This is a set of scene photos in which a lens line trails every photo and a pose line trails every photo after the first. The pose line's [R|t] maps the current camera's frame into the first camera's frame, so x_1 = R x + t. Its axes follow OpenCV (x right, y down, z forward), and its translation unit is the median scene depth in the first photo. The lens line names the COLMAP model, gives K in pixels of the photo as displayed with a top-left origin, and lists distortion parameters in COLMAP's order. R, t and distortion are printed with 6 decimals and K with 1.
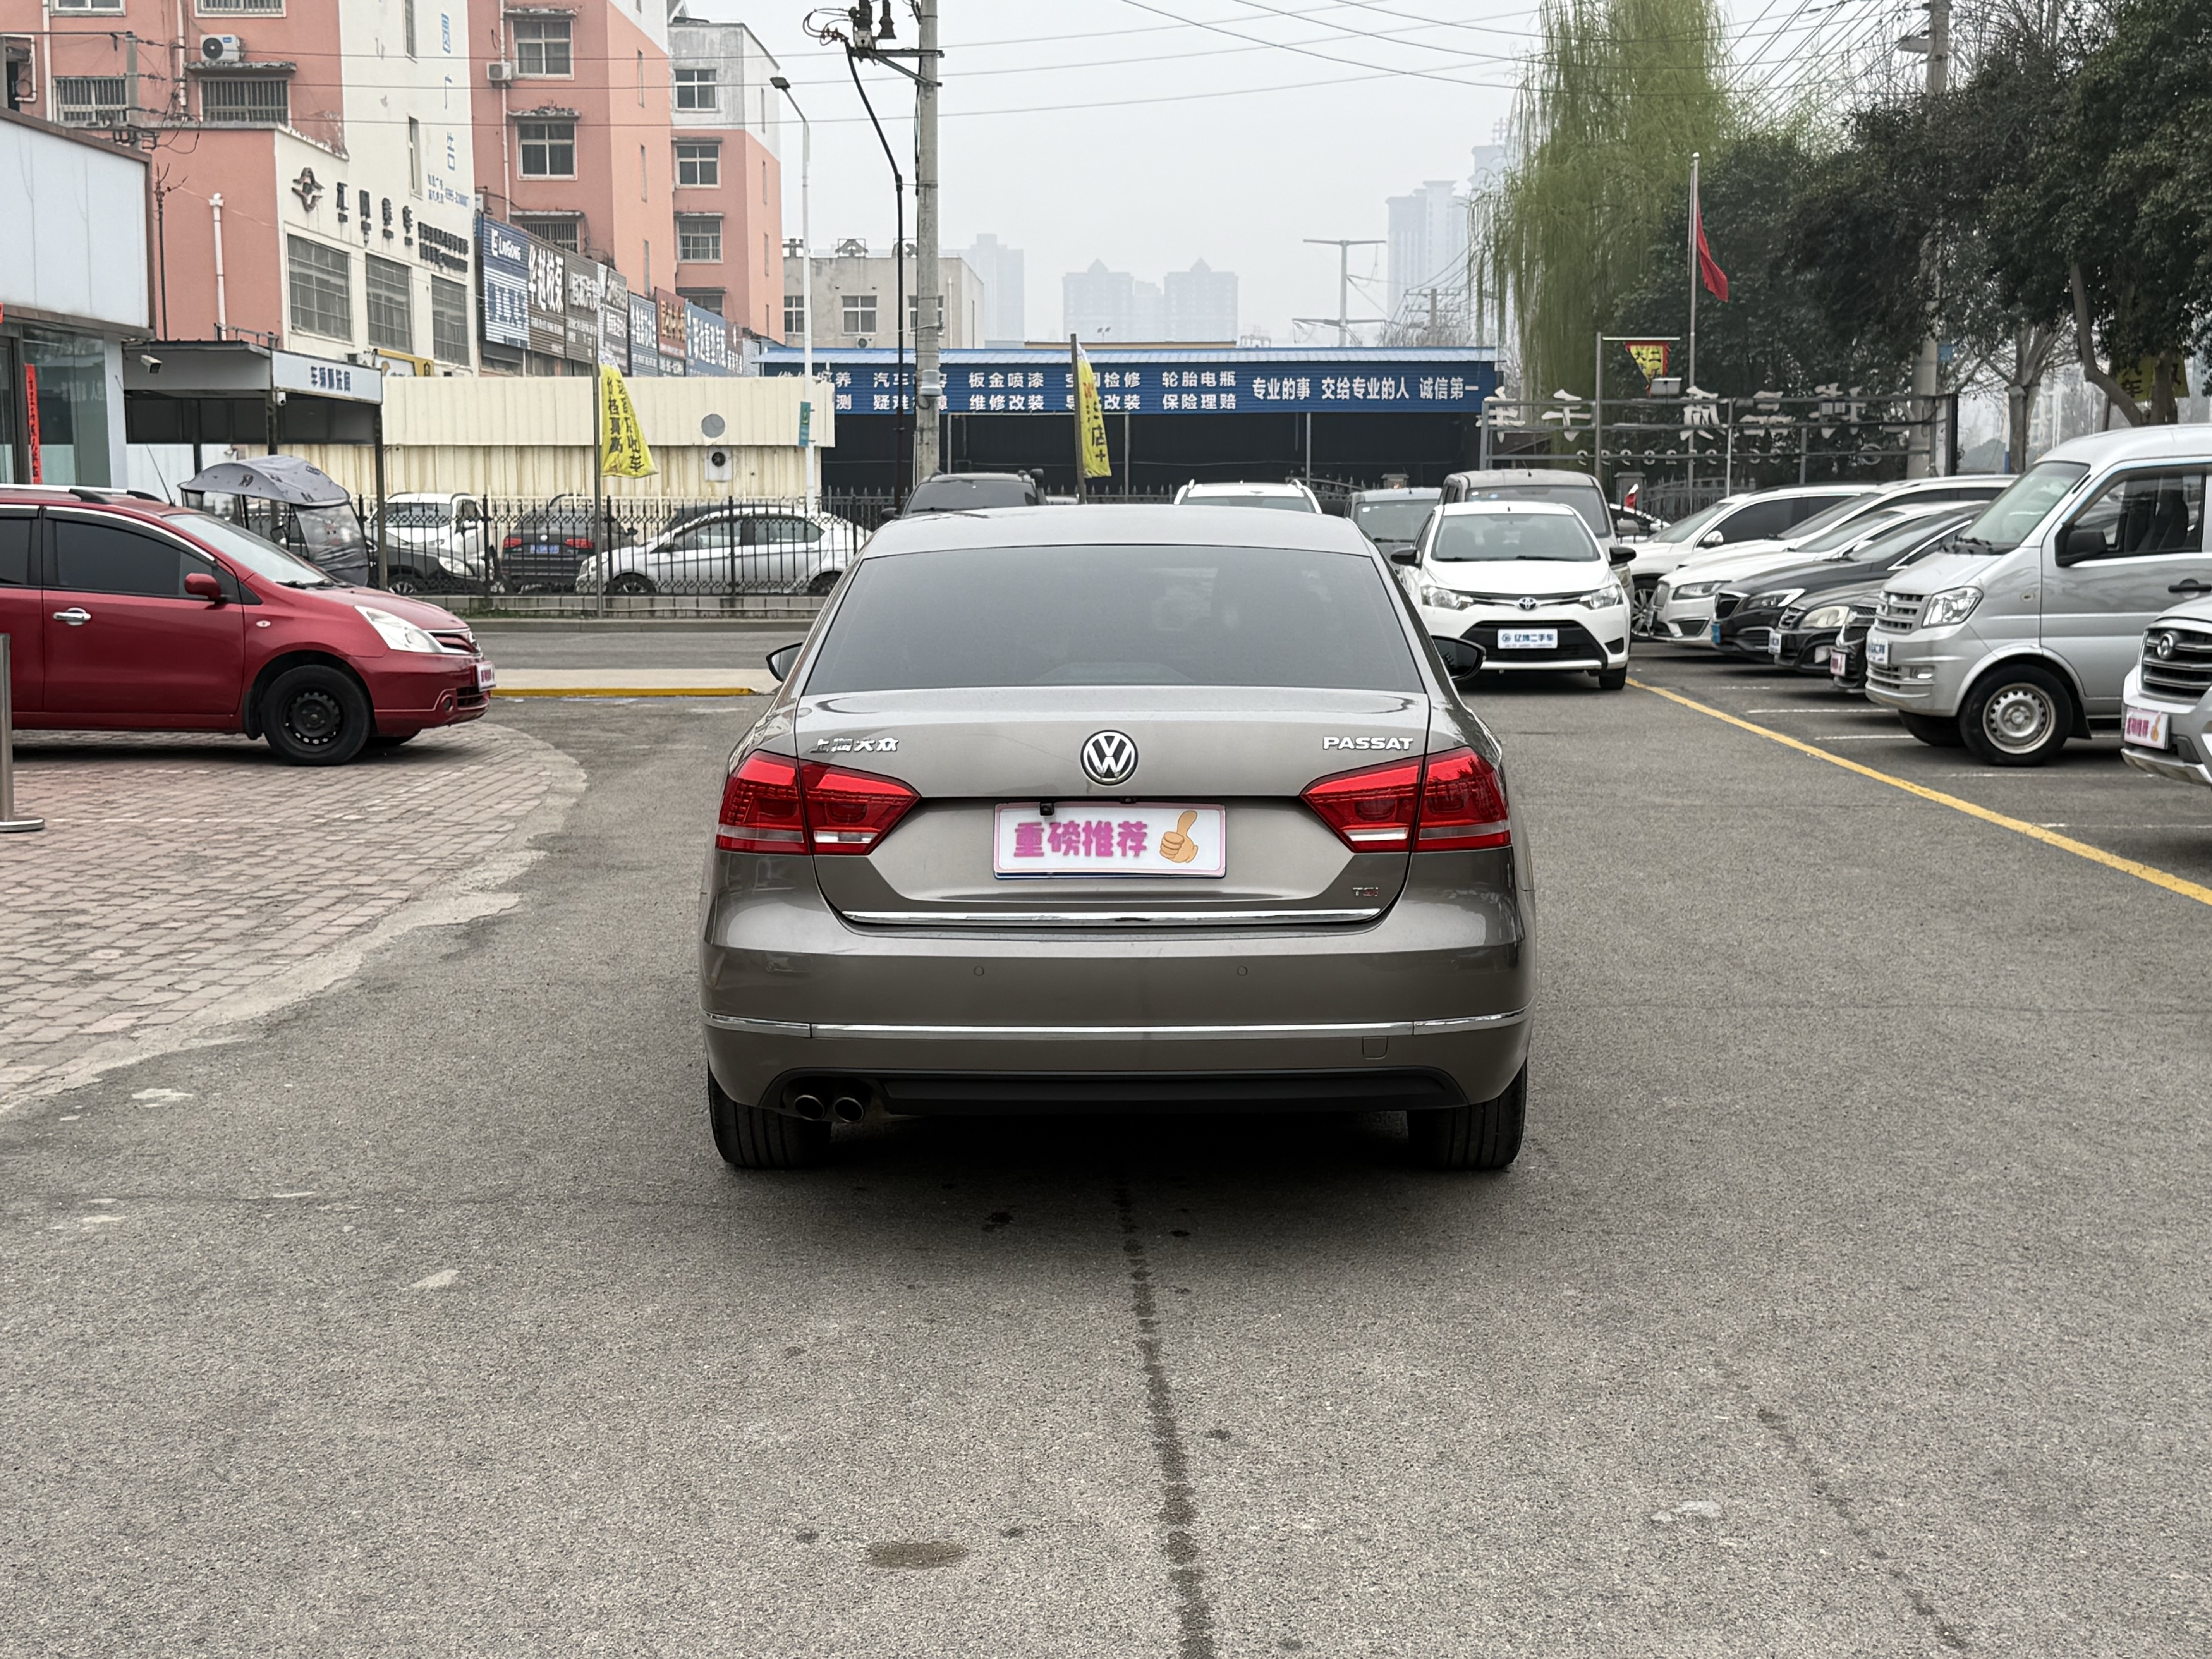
lens RADIAL K [[3189.8, 0, 1116.9], [0, 3189.8, 878.2], [0, 0, 1]] dist [0.133785, 0.000000]
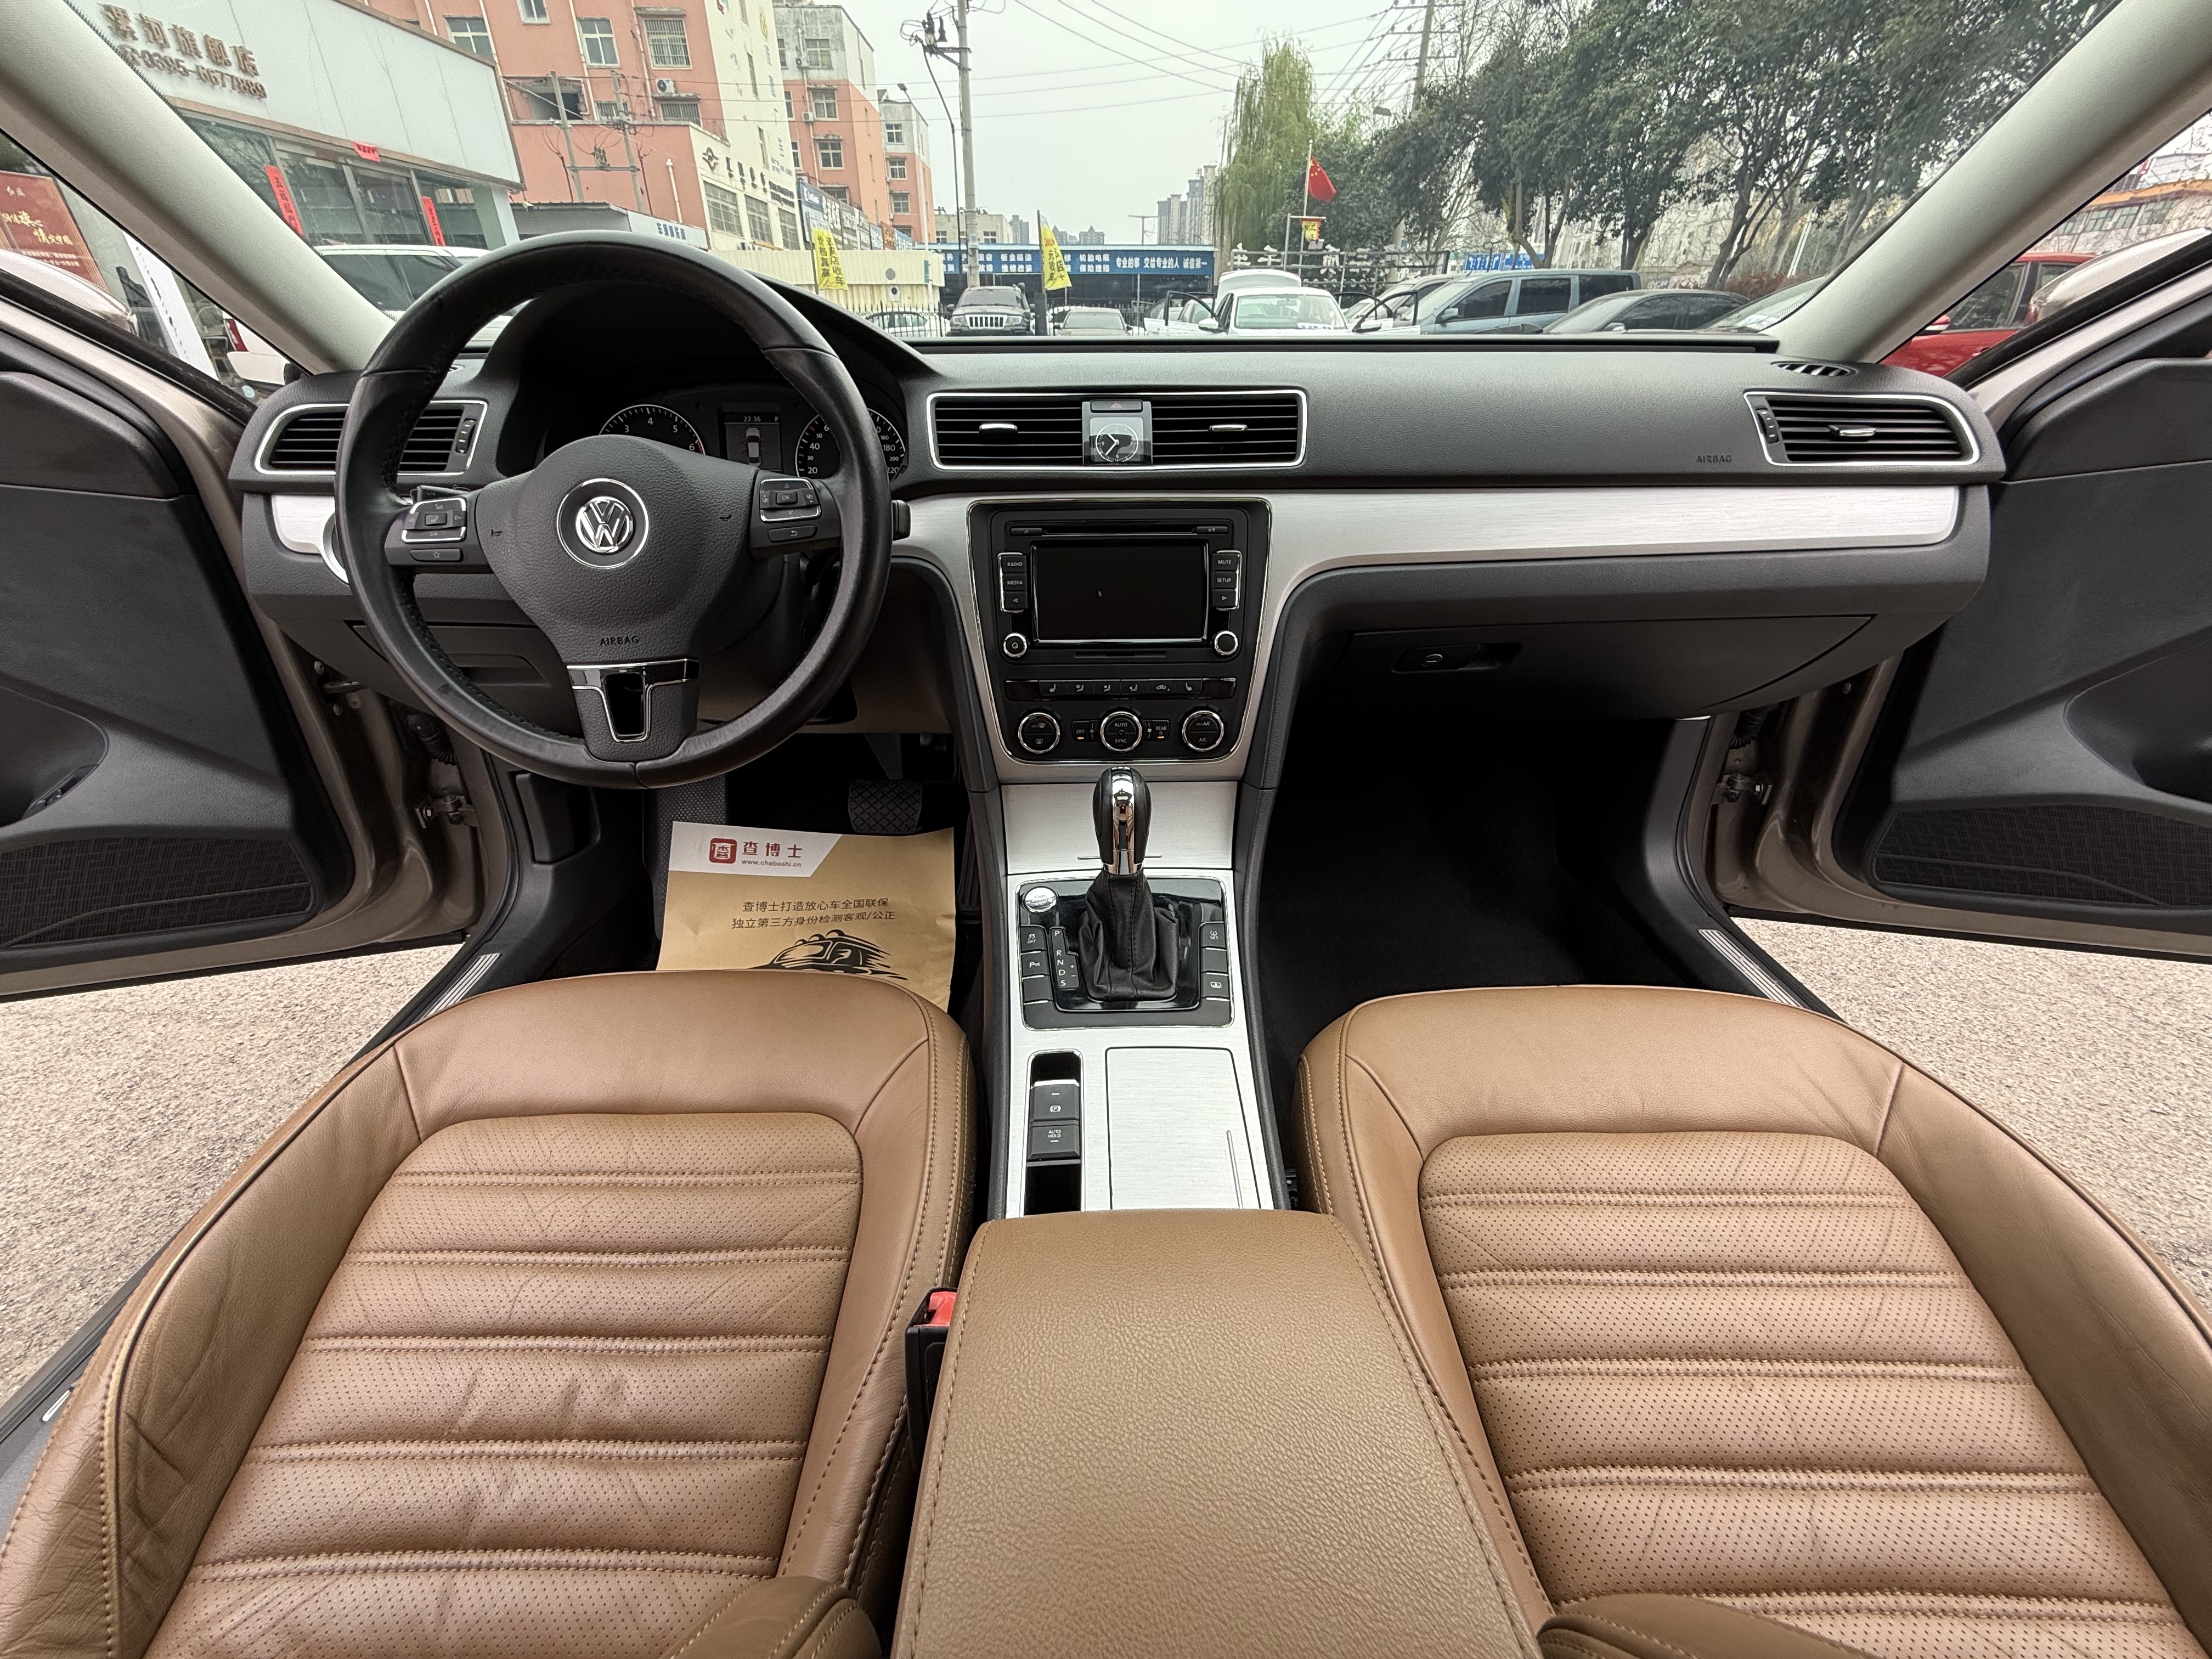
lens RADIAL K [[884.3, 0, 1095.5], [0, 884.3, 822.4], [0, 0, 1]] dist [0.001631, 0.000959]
pose [[0.999409, -0.014242, 0.031273, -0.000287], [0.001158, 0.923508, 0.383577, -0.016989], [-0.034344, -0.383314, 0.922979, 0.263577]]
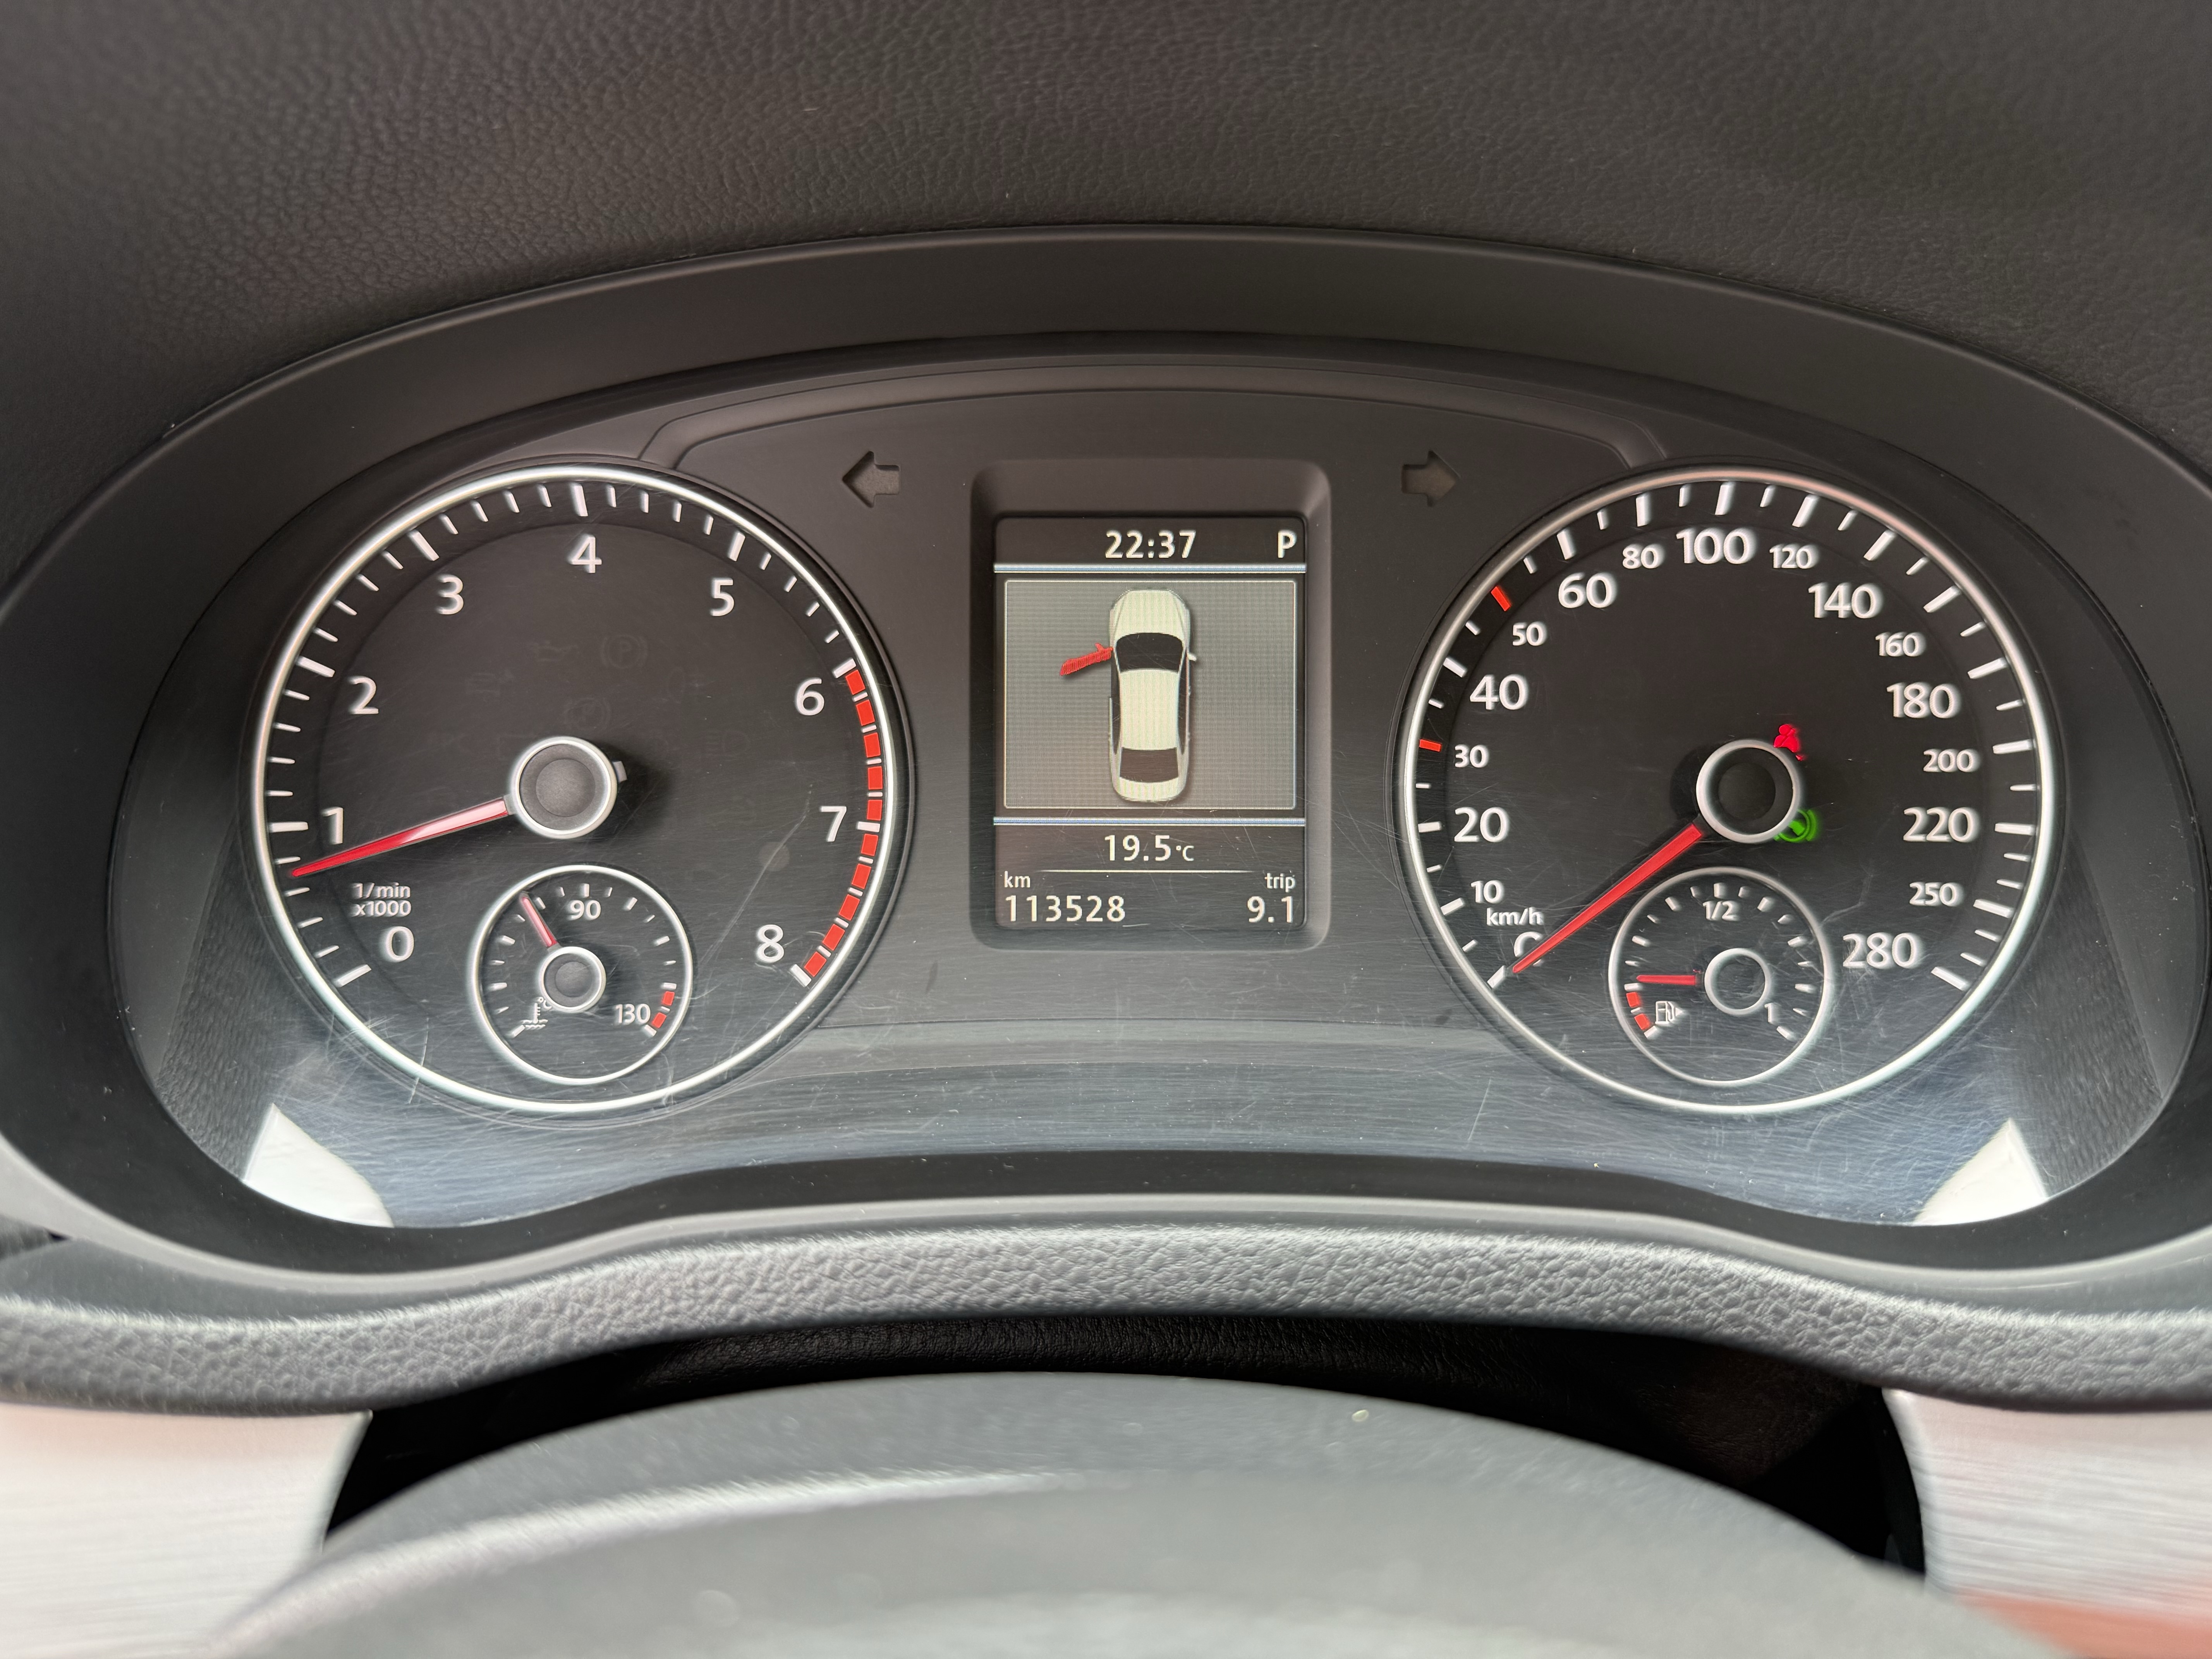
lens RADIAL K [[1576.5, 0, 1092.7], [0, 1576.5, 822.9], [0, 0, 1]] dist [0.022499, -0.031530]
pose [[0.999908, -0.006828, 0.011696, -0.010658], [0.003518, 0.964911, 0.262552, -0.018871], [-0.013078, -0.262487, 0.964847, 0.285914]]
